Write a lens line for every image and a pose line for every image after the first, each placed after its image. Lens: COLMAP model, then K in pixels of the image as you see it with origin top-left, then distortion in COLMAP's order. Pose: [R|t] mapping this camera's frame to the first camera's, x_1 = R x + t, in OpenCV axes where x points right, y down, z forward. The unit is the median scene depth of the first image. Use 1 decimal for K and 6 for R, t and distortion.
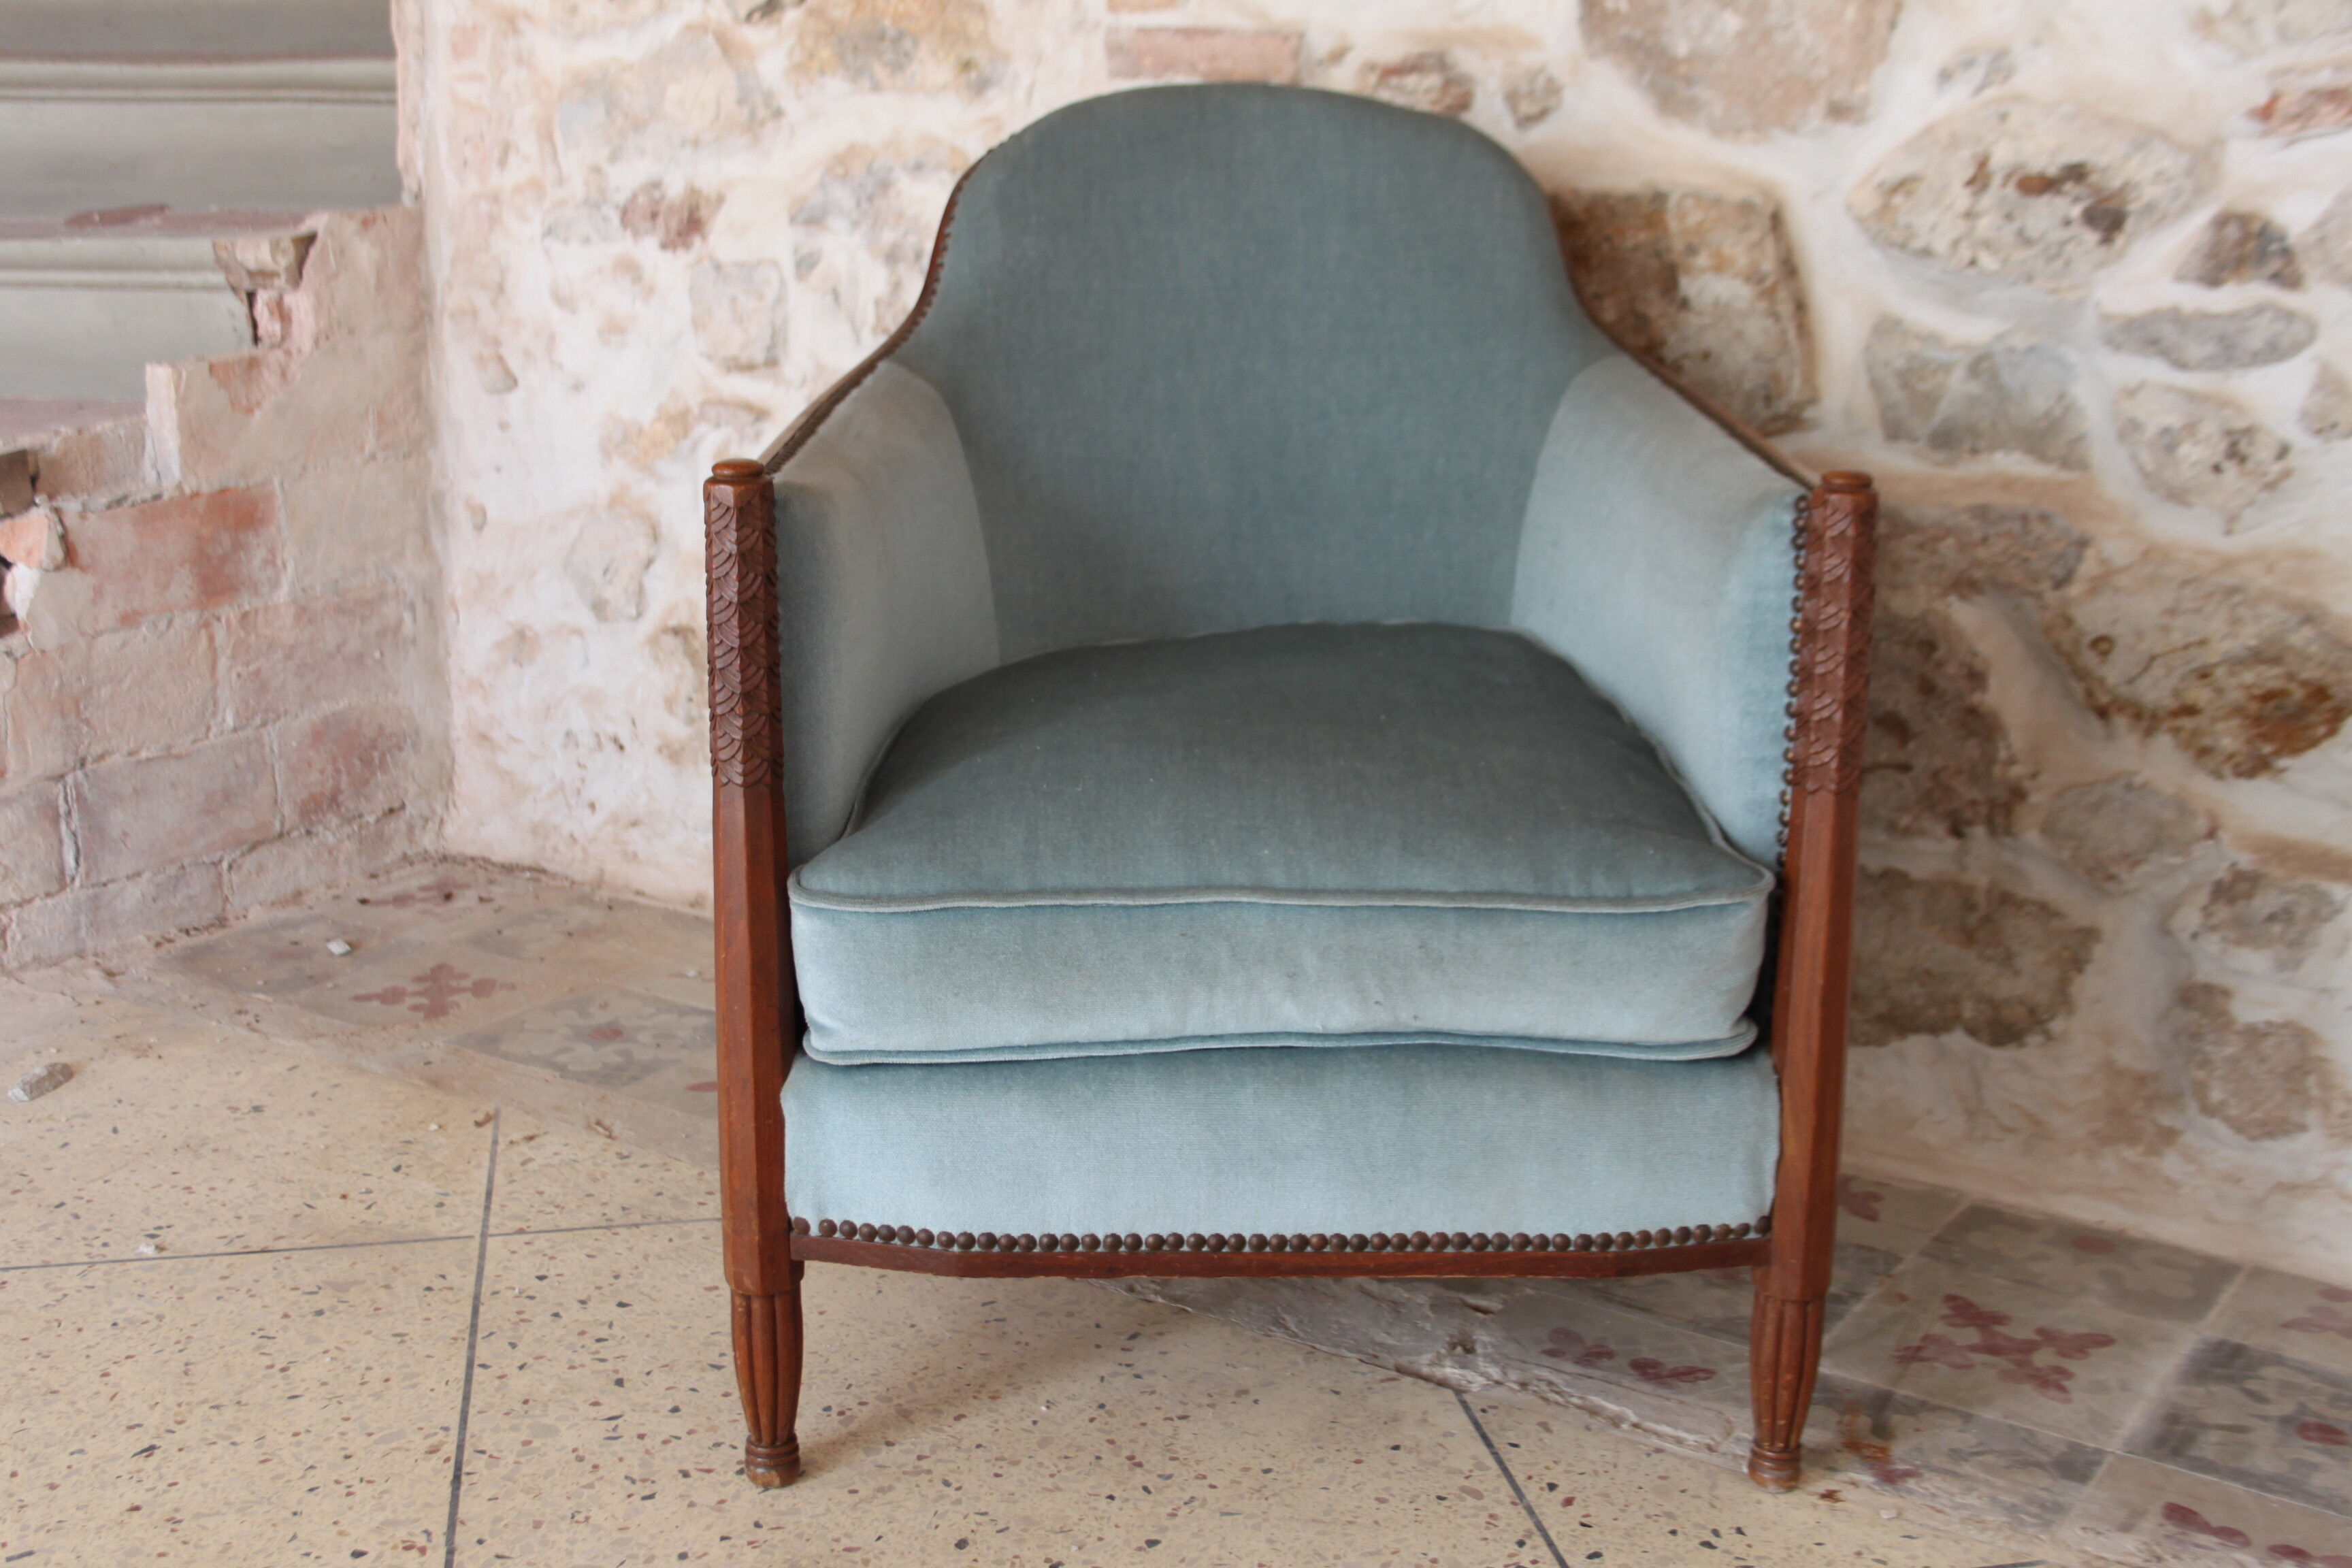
lens RADIAL K [[2768.6, 0, 1167.4], [0, 2768.6, 711.9], [0, 0, 1]] dist [-0.047745, 0.000000]
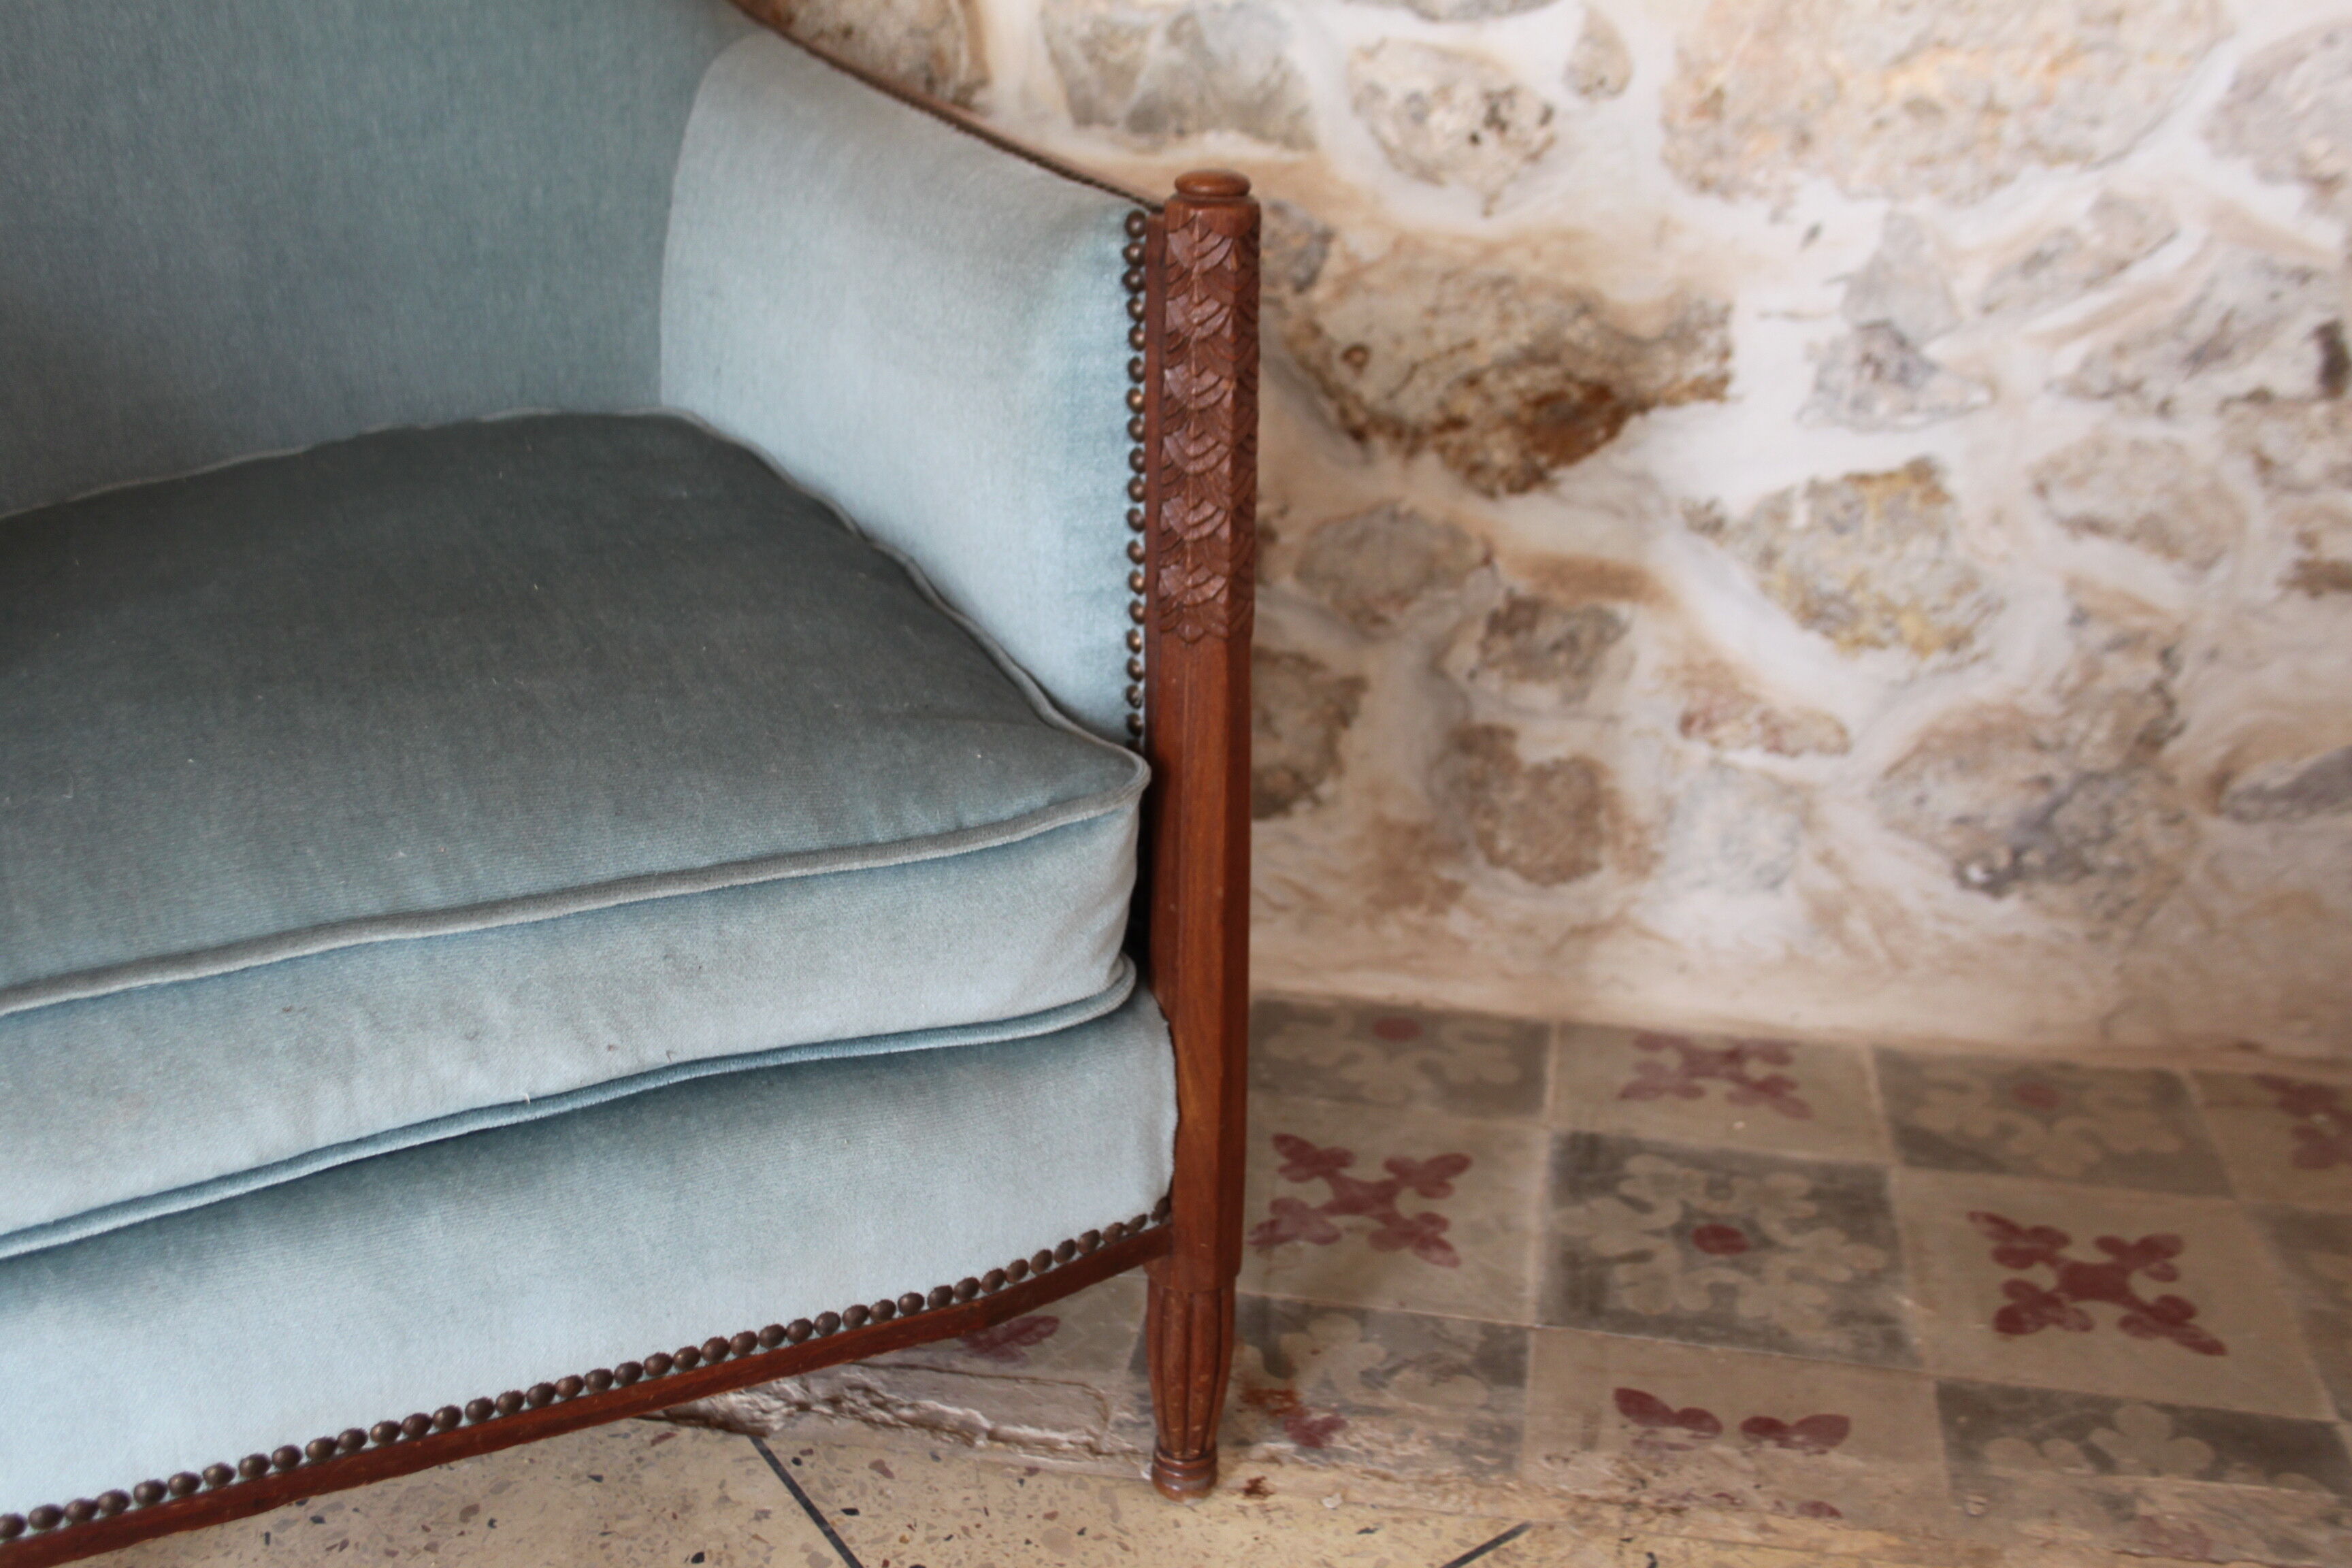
lens RADIAL K [[2296.3, 0, 1191.0], [0, 2296.3, 749.5], [0, 0, 1]] dist [-0.074048, 0.000000]
pose [[0.913158, -0.155105, 0.376942, 0.006511], [0.091178, 0.979065, 0.181984, -0.039248], [-0.397278, -0.131812, 0.908183, 0.361007]]
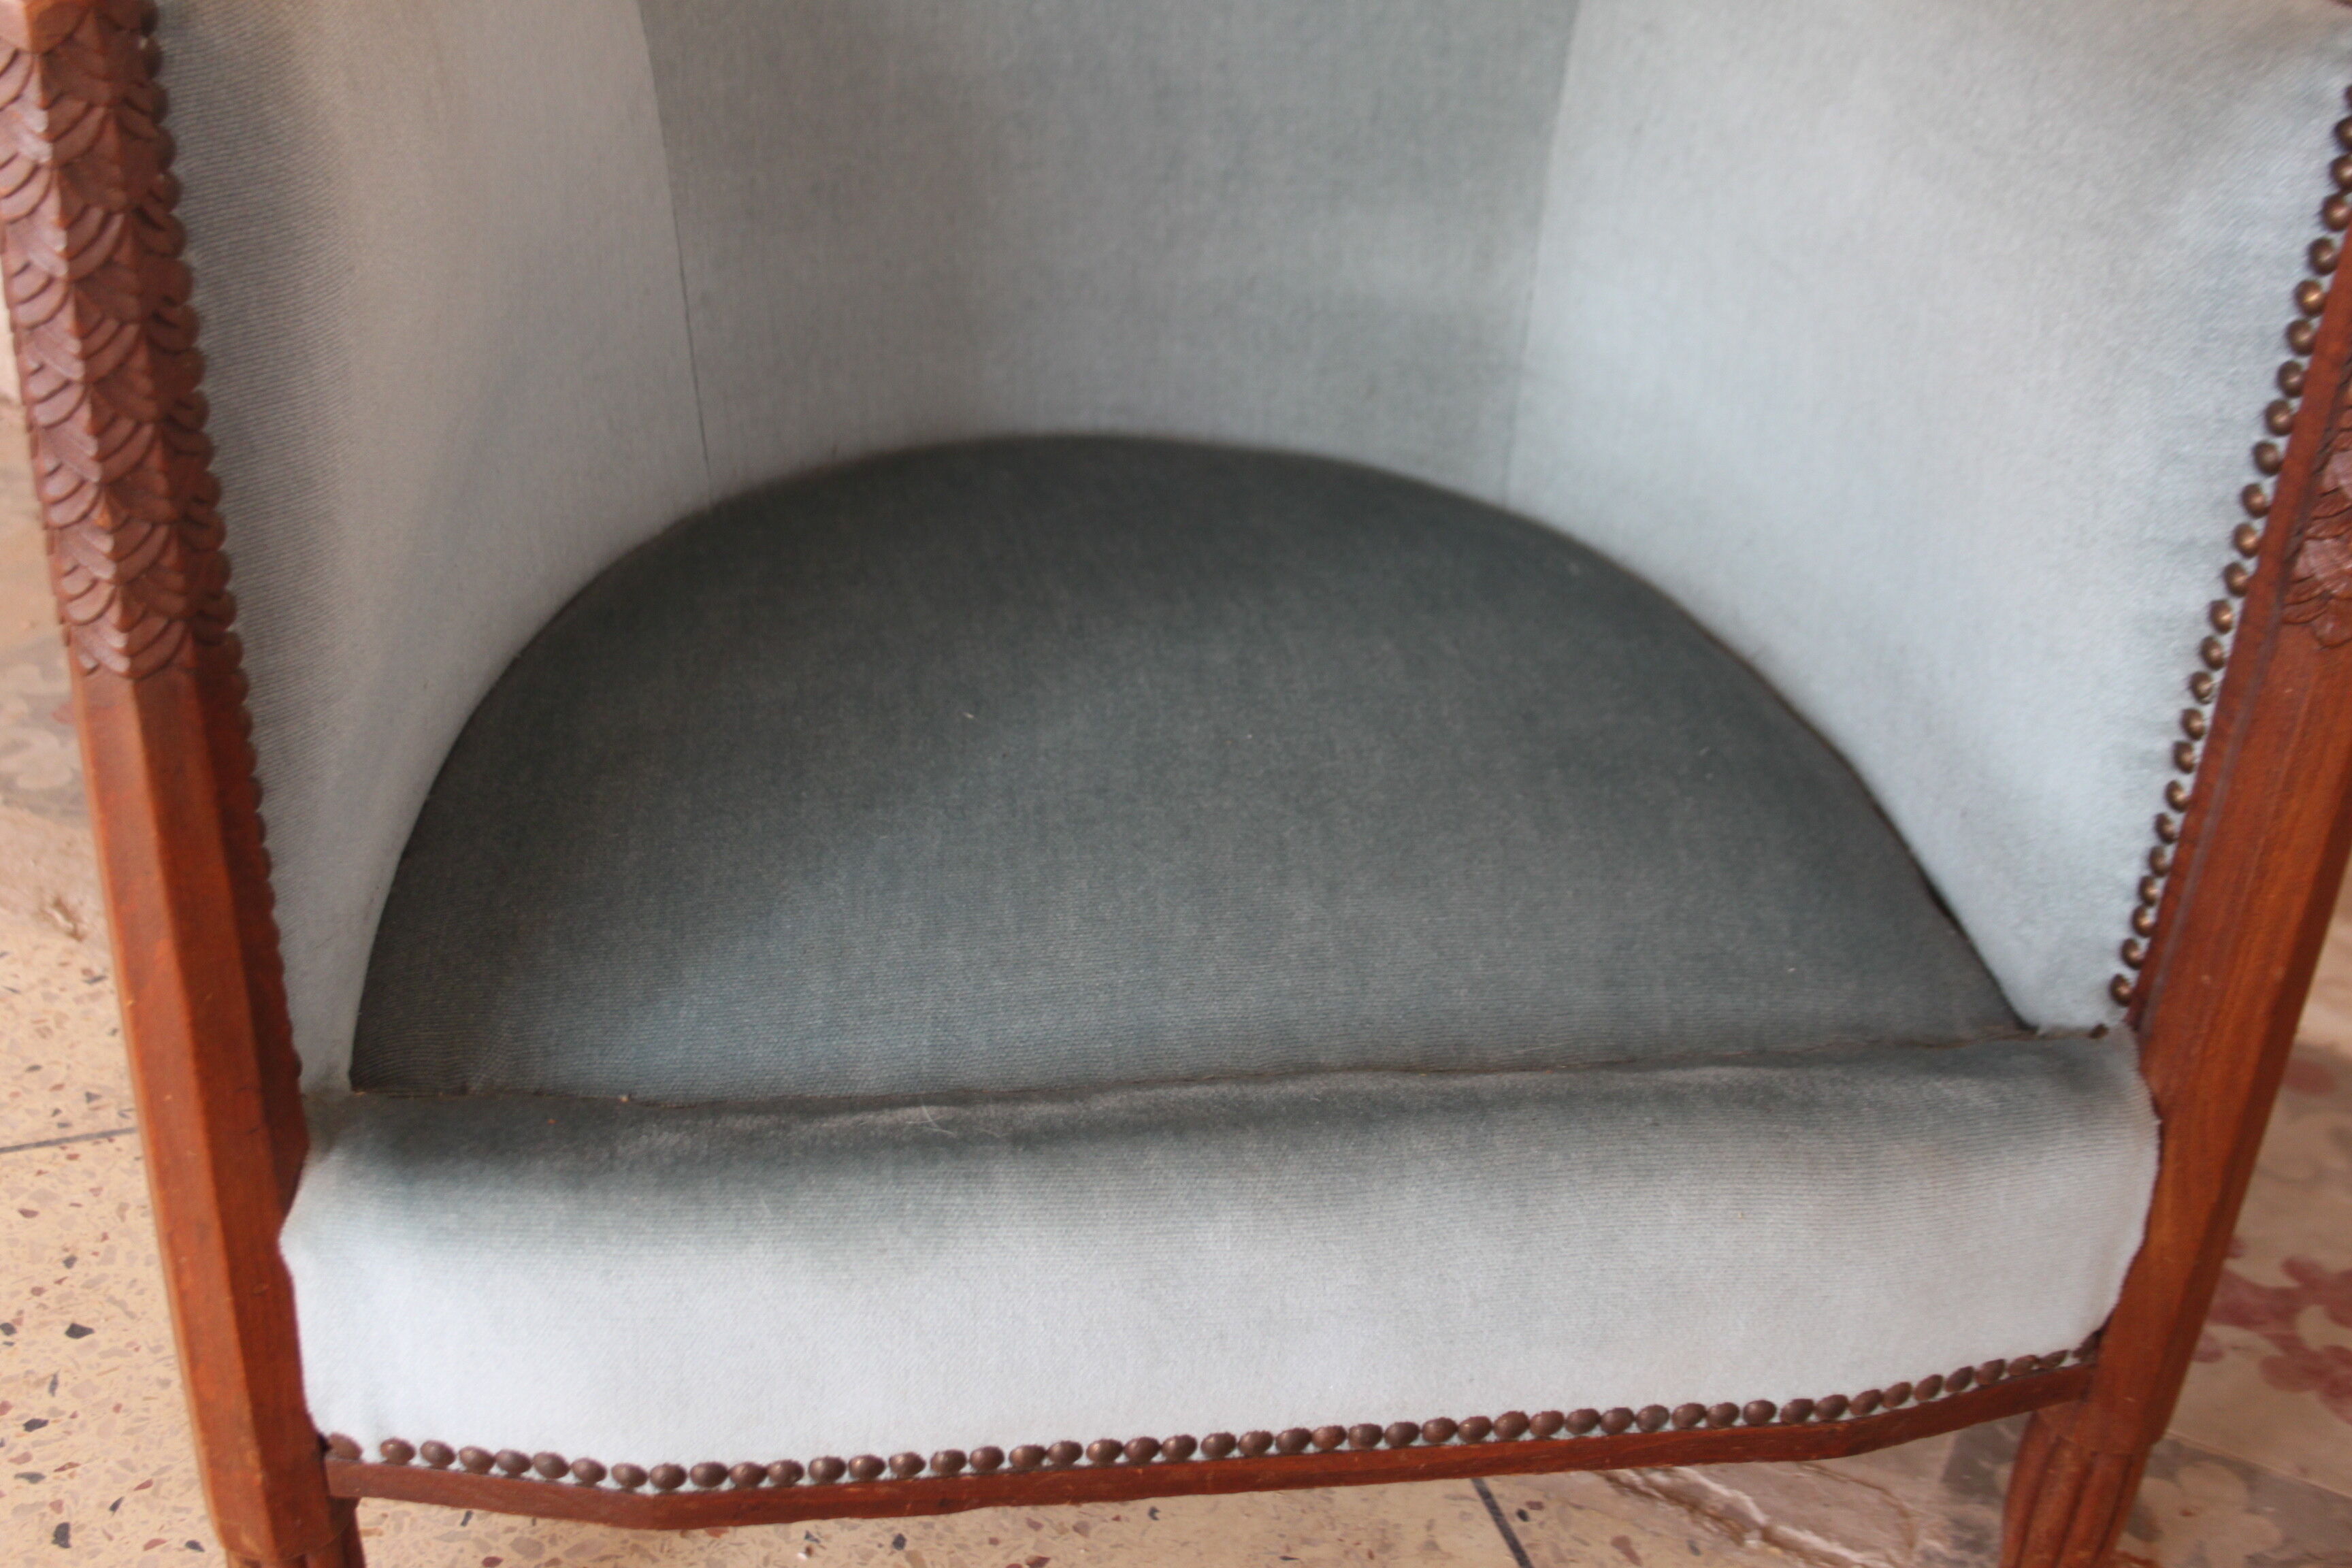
lens RADIAL K [[2639.4, 0, 1187.0], [0, 2639.4, 751.3], [0, 0, 1]] dist [-0.056015, 0.000000]
pose [[0.989999, -0.021965, 0.139356, -0.033237], [-0.017232, 0.961581, 0.273980, -0.062148], [-0.140020, -0.273641, 0.951586, 0.438800]]
